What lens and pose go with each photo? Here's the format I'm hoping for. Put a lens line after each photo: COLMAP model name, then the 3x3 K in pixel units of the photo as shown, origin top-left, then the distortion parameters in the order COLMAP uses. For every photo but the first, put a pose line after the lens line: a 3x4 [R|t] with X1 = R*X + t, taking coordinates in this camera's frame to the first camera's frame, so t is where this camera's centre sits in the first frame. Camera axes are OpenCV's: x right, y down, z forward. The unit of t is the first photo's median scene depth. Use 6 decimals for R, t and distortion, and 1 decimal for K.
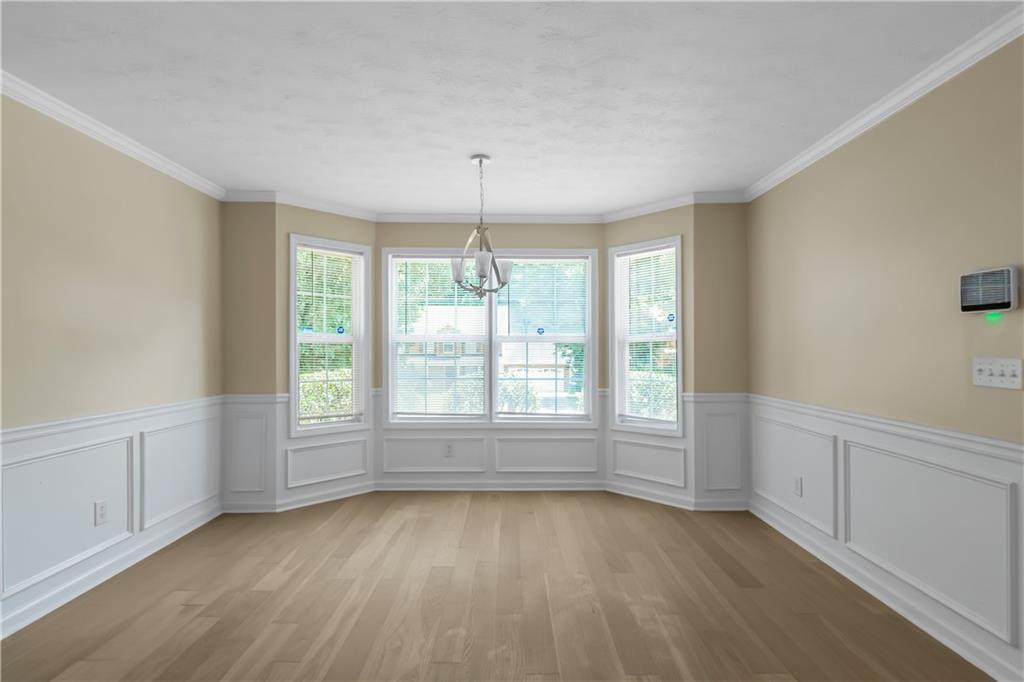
lens RADIAL K [[516.2, 0, 512.0], [0, 516.2, 343.4], [0, 0, 1]] dist [-0.000520, 0.000208]
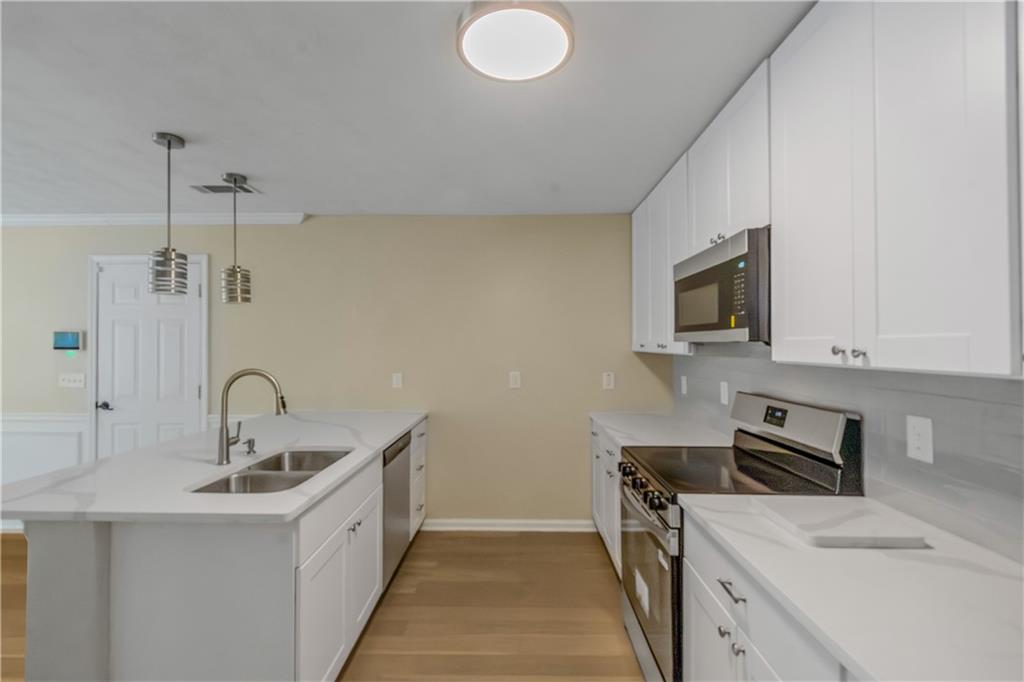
lens RADIAL K [[451.8, 0, 512.0], [0, 451.8, 341.0], [0, 0, 1]] dist [-0.000122, -0.000122]
pose [[0.020504, 0.011187, 0.999727, -0.394199], [-0.009184, 0.999897, -0.011001, -0.045395], [-0.999748, -0.008956, 0.020605, -0.376821]]
